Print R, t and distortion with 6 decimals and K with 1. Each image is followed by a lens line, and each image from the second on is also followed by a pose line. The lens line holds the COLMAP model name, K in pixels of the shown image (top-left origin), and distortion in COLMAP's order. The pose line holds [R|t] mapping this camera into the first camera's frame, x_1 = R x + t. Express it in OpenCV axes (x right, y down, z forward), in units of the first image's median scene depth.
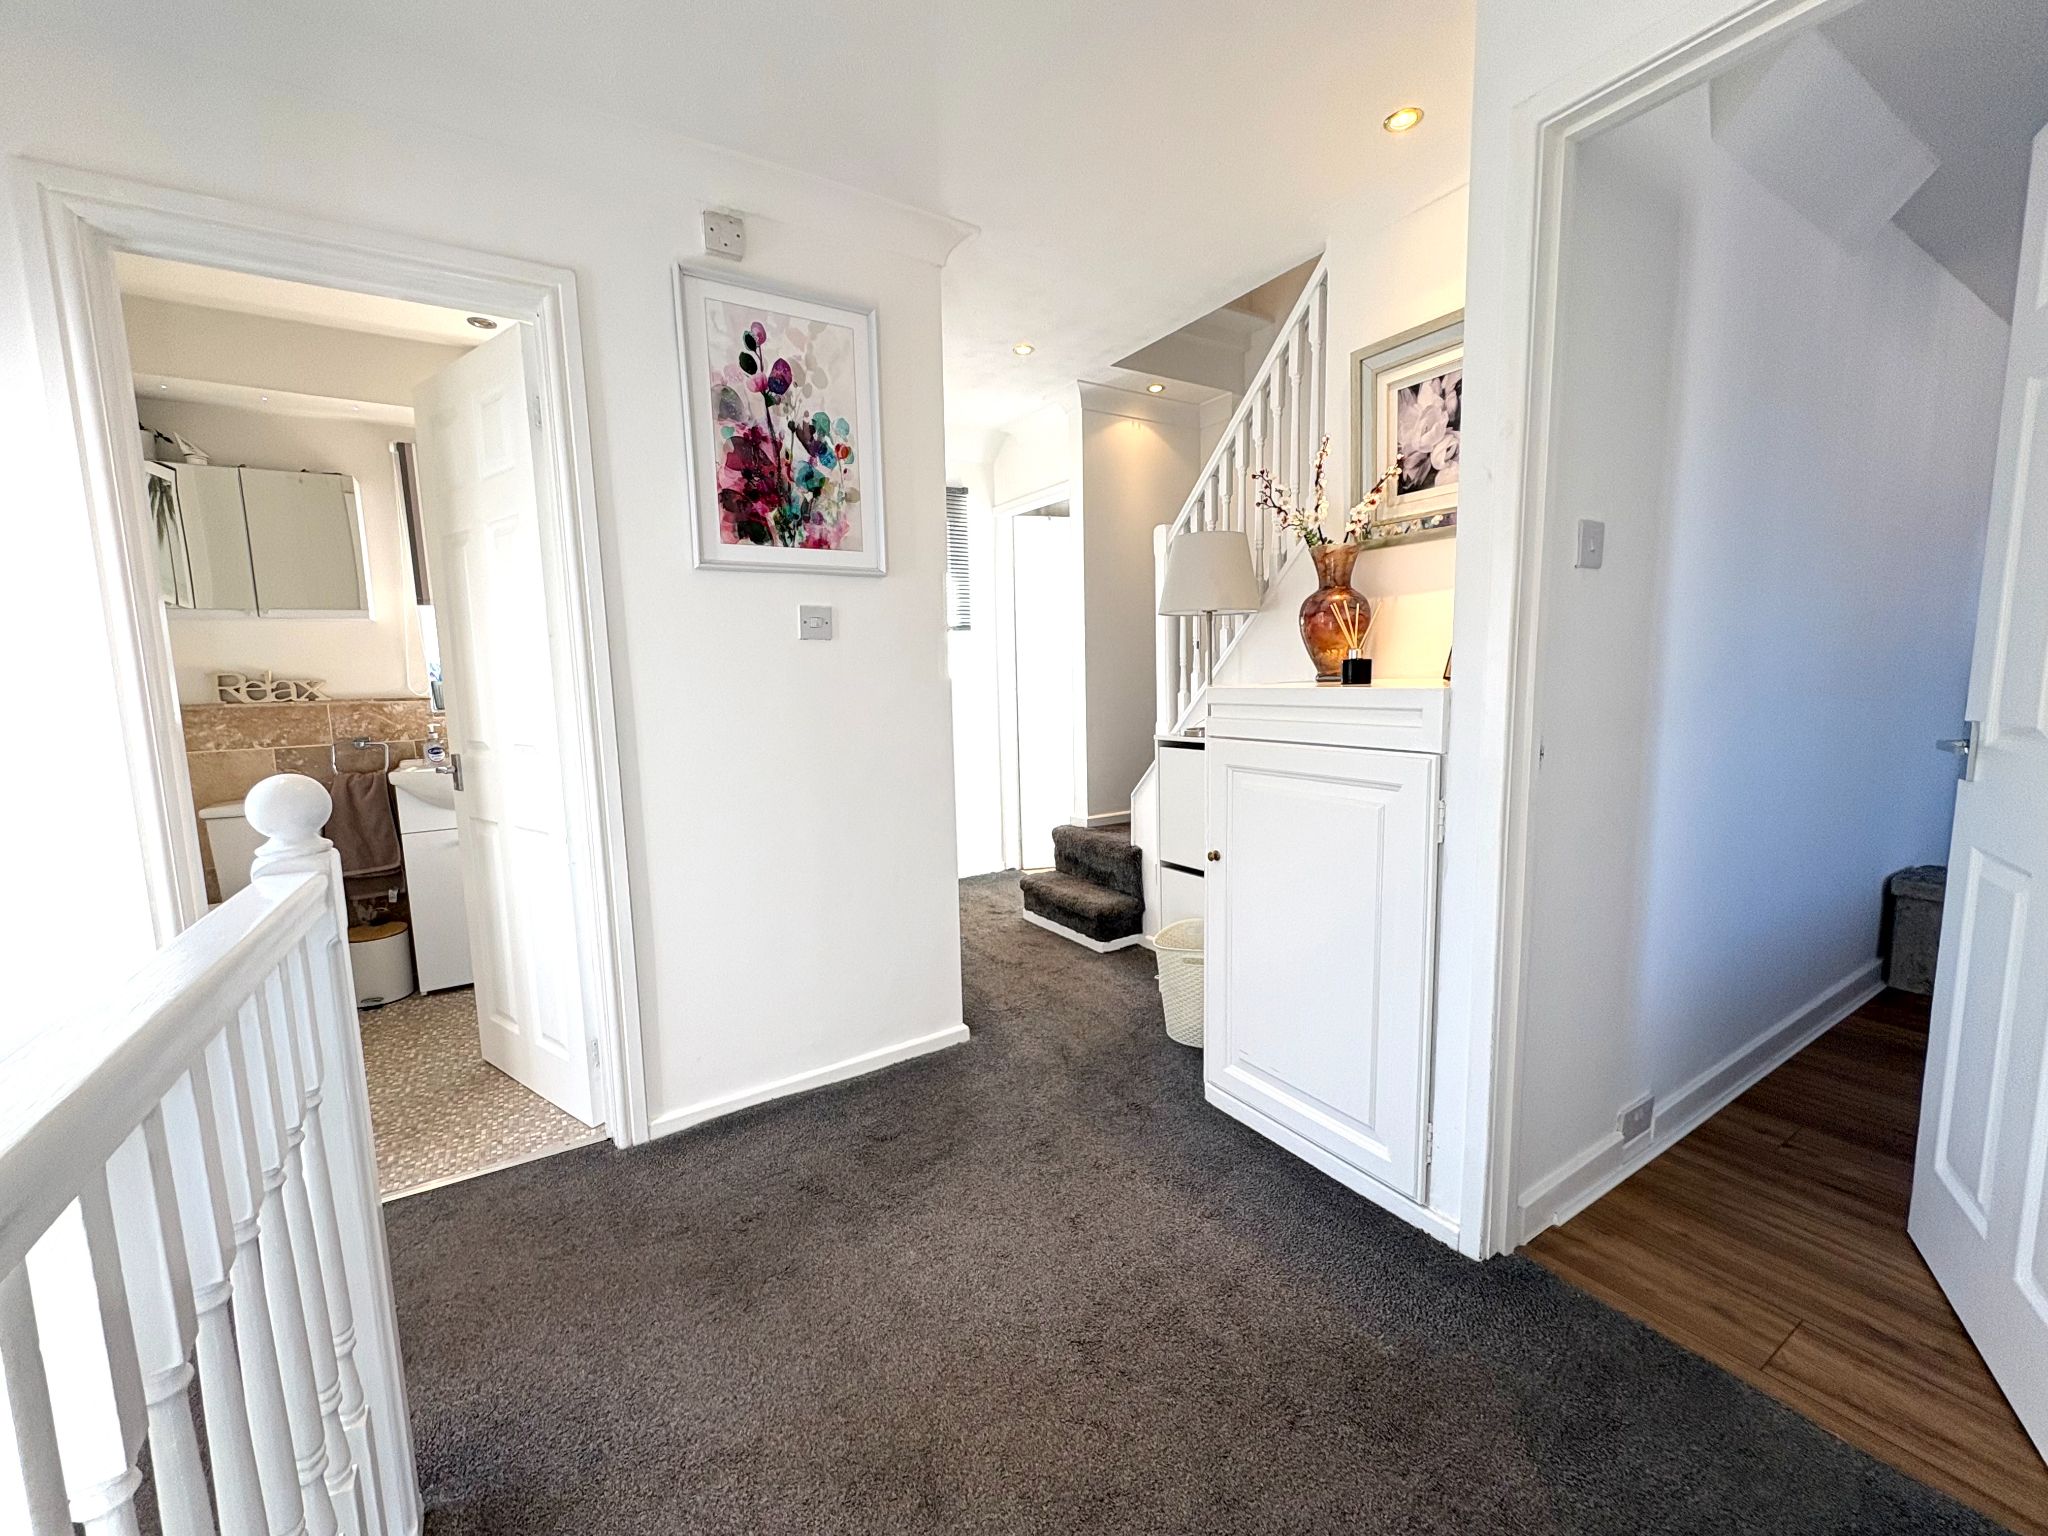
lens RADIAL K [[816.8, 0, 1024.6], [0, 816.8, 767.9], [0, 0, 1]] dist [0.001601, -0.000058]
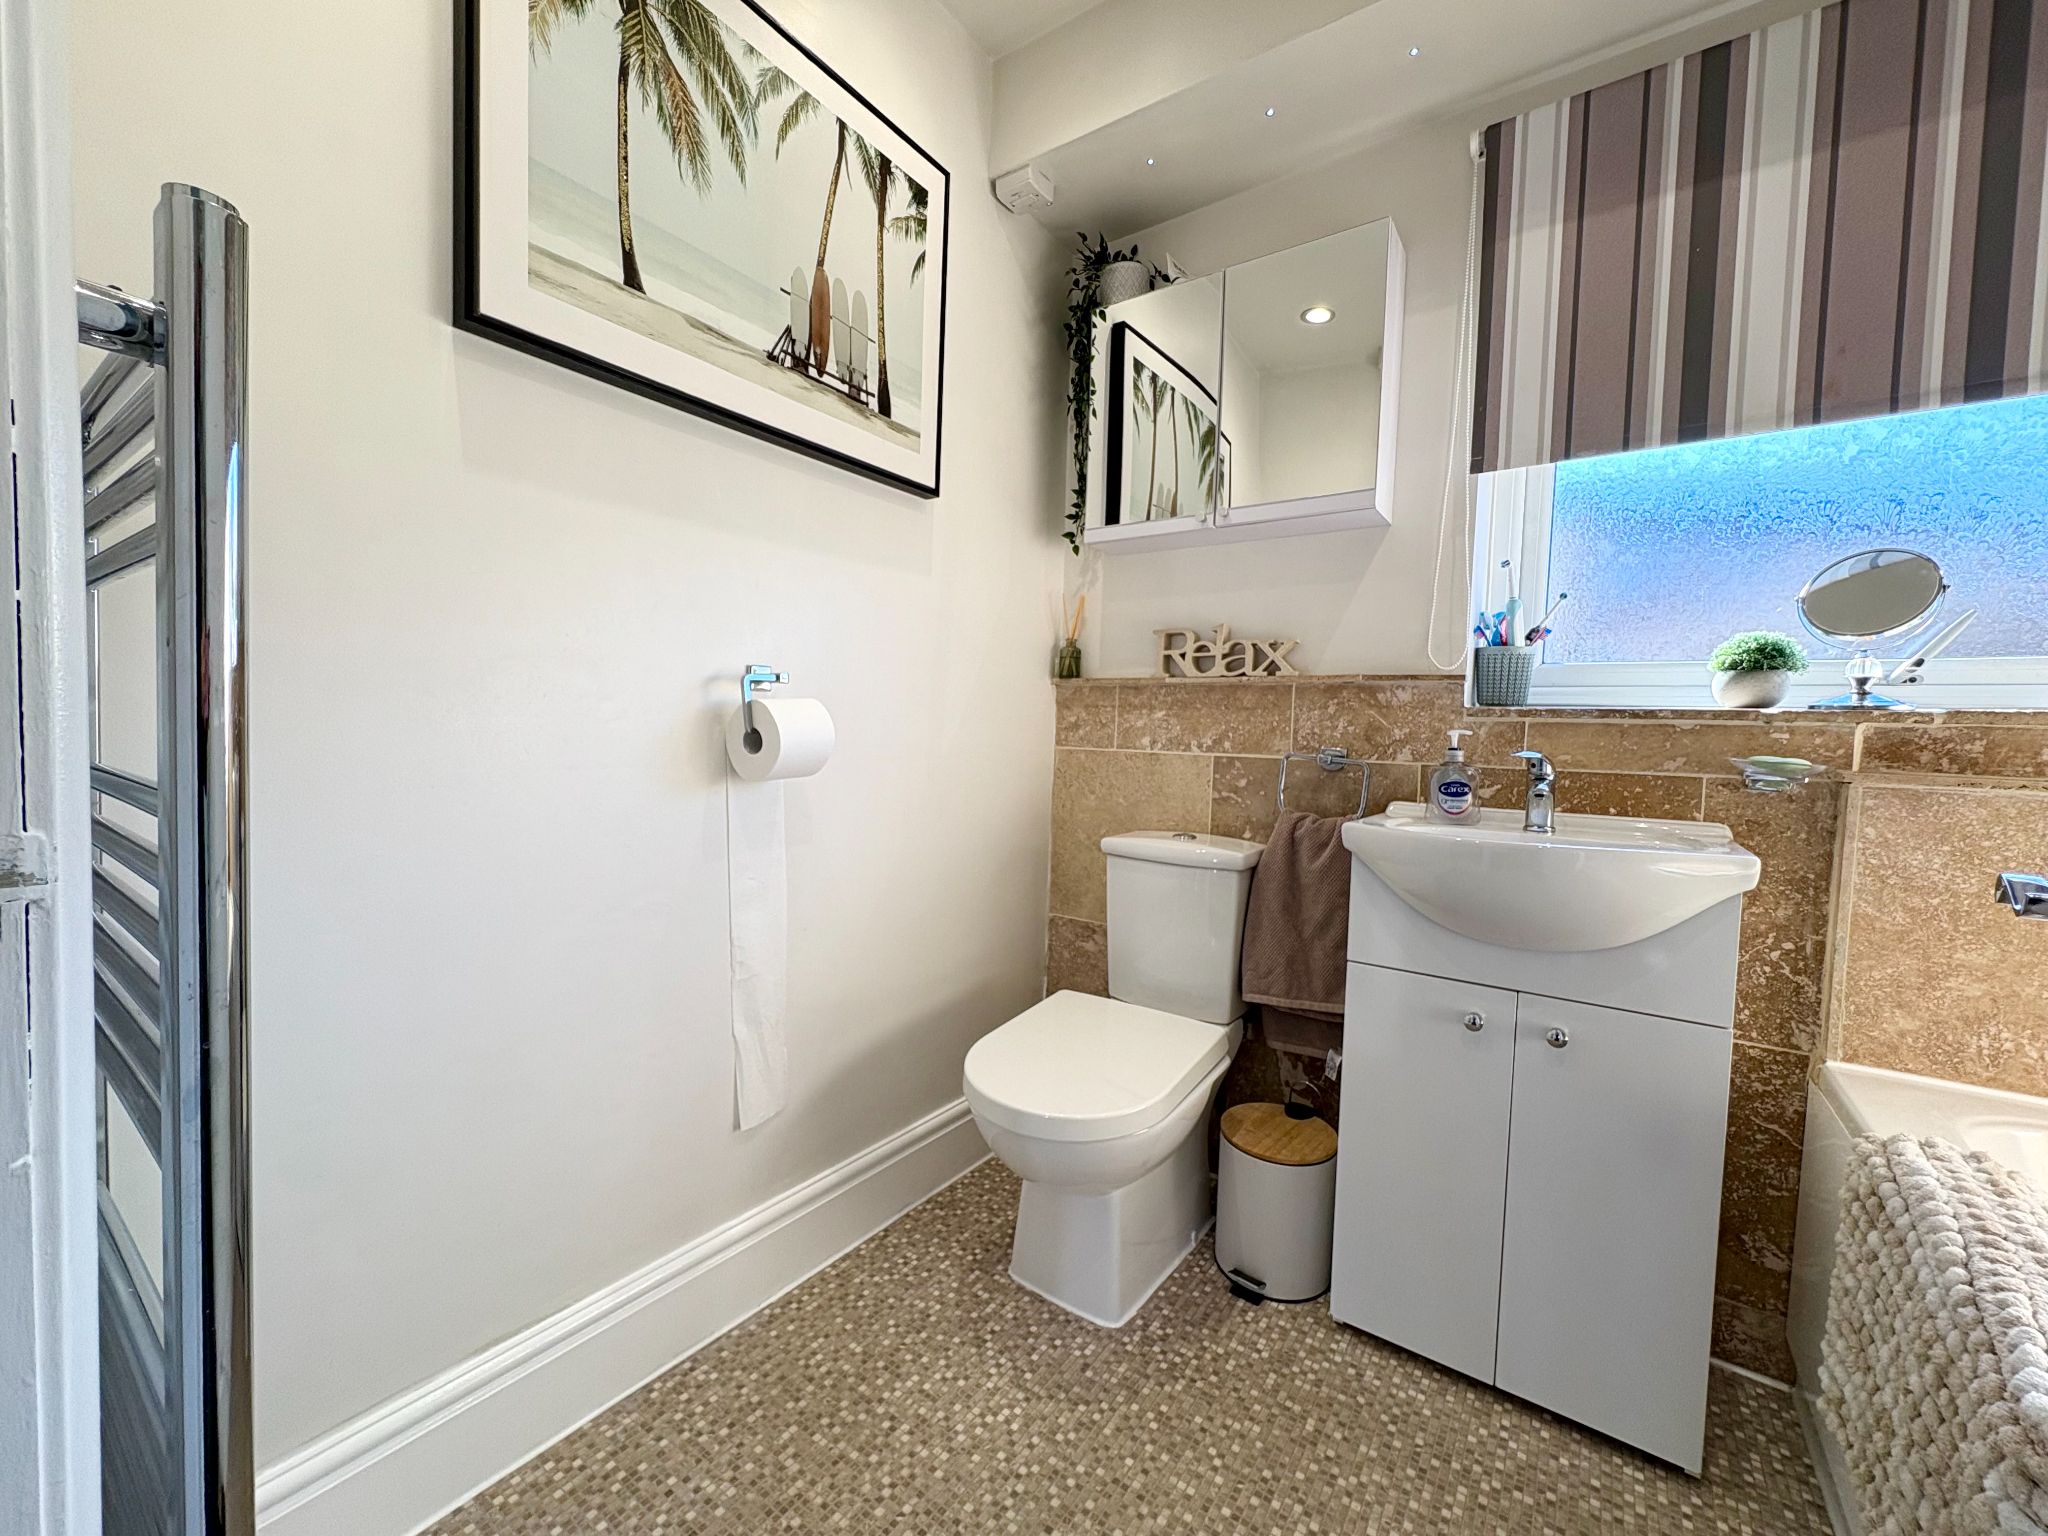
lens RADIAL K [[816.8, 0, 1026.6], [0, 816.8, 766.7], [0, 0, 1]] dist [0.001601, -0.000058]
pose [[0.384153, 0.076670, -0.920081, -0.420102], [-0.154310, 0.987860, 0.017891, -0.004458], [0.910283, 0.135105, 0.391320, 0.642408]]
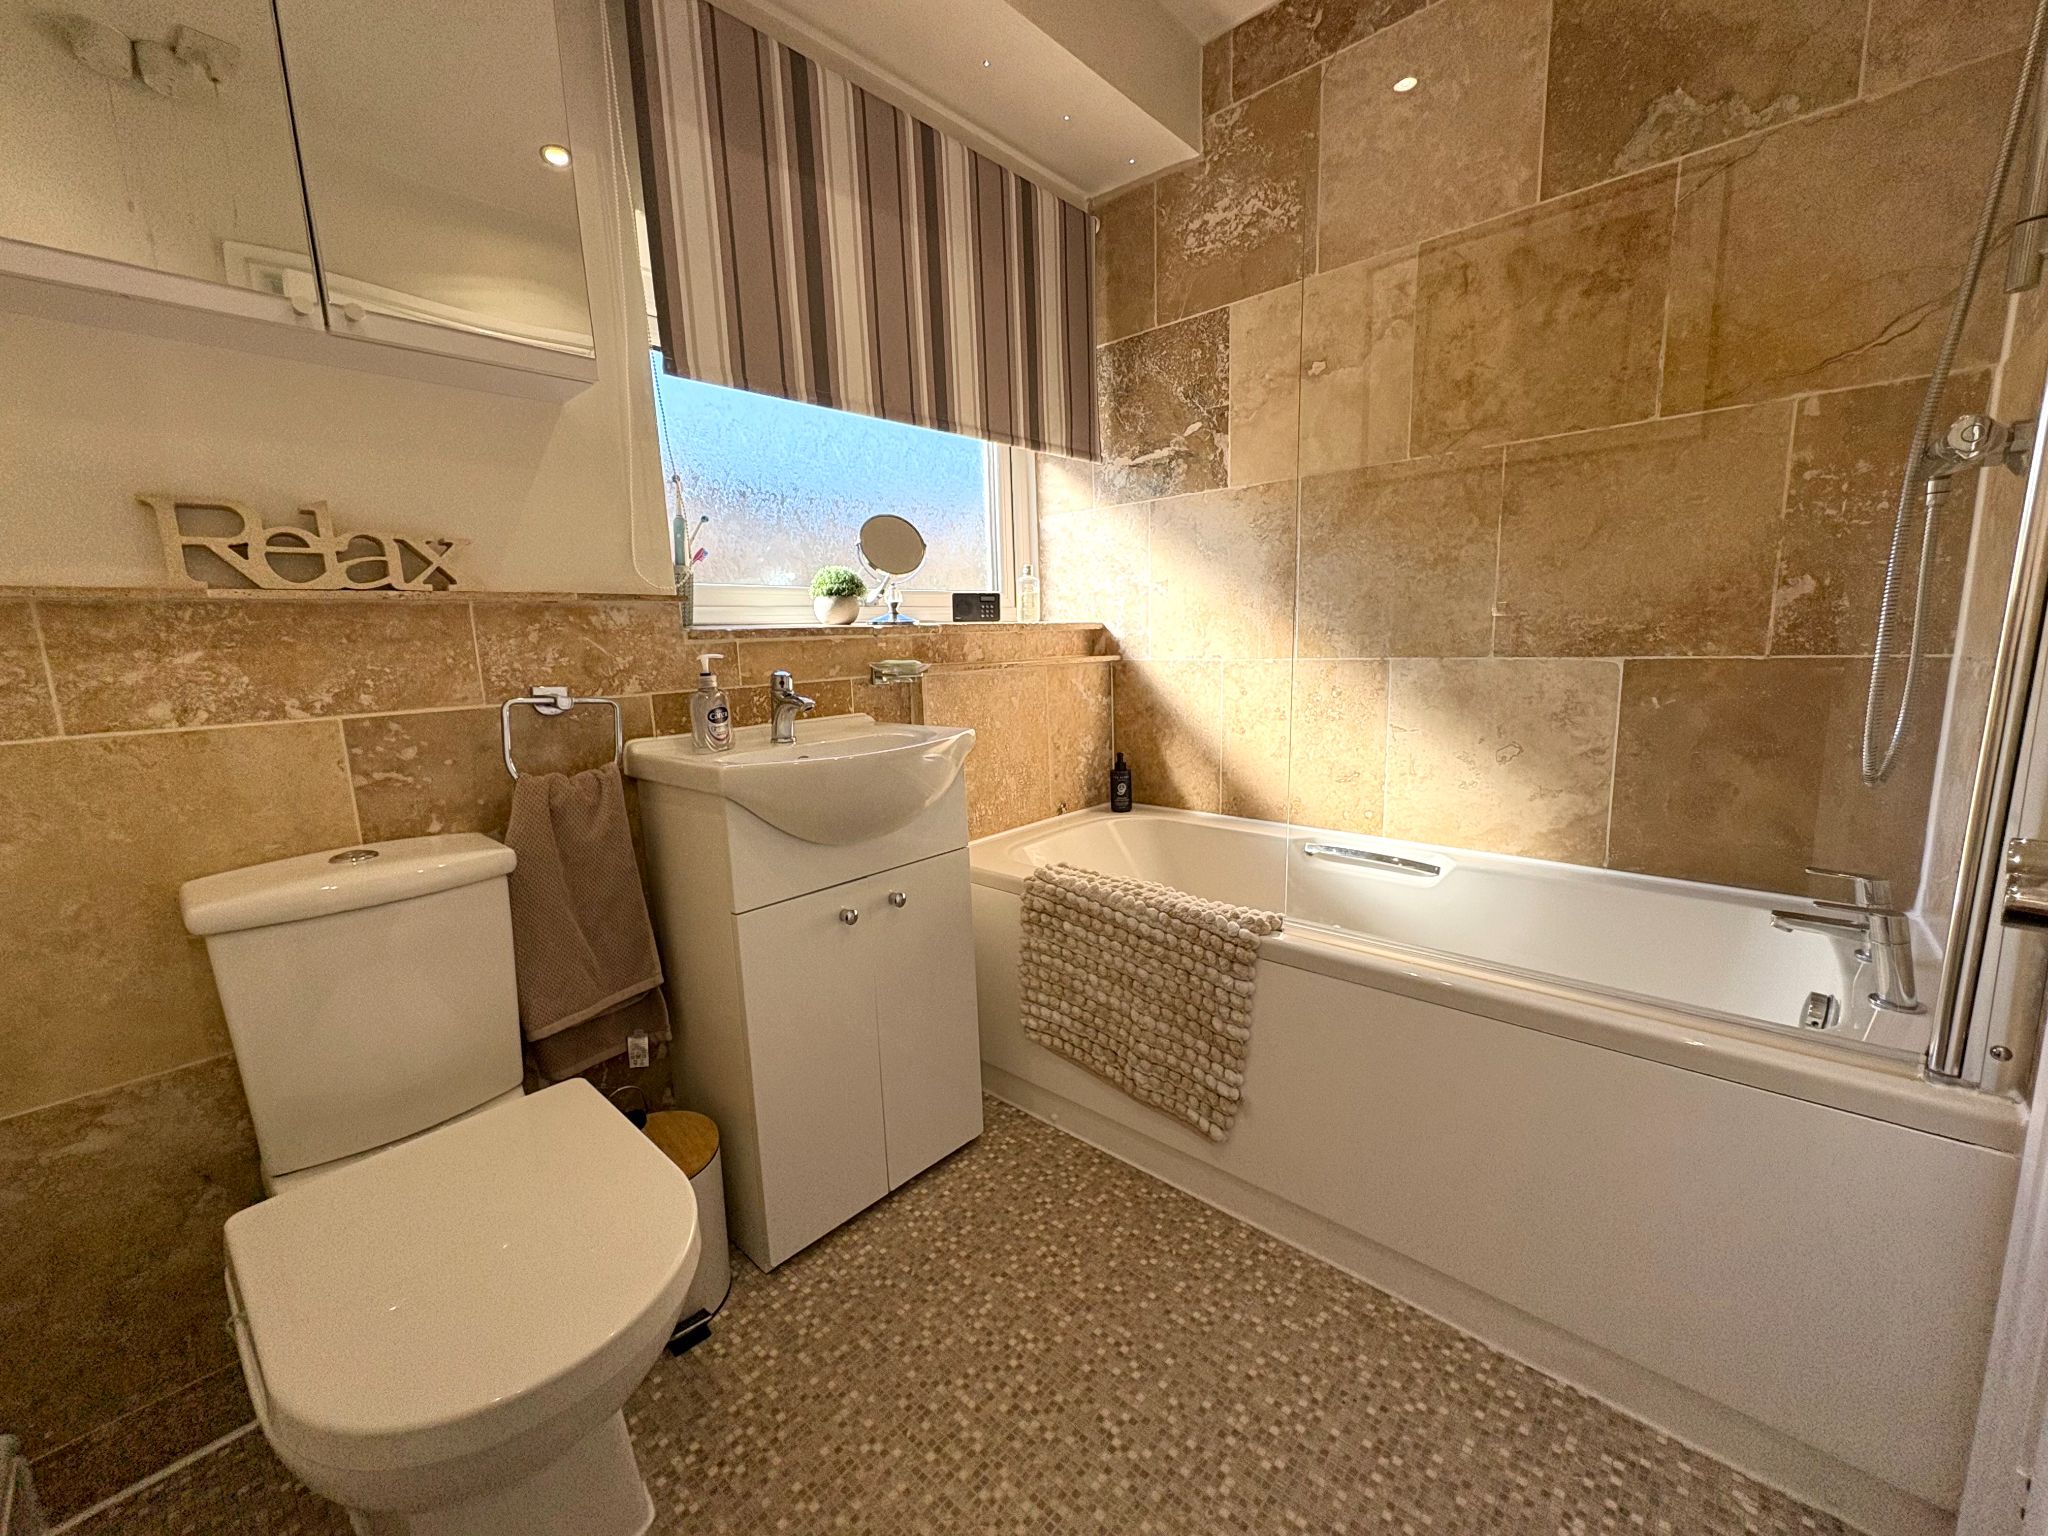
lens RADIAL K [[816.8, 0, 1020.3], [0, 816.8, 768.1], [0, 0, 1]] dist [0.001601, -0.000058]
pose [[0.963527, -0.053164, 0.262277, -0.719670], [0.045544, 0.998347, 0.035054, 0.000187], [-0.263707, -0.021830, 0.964356, 0.561631]]
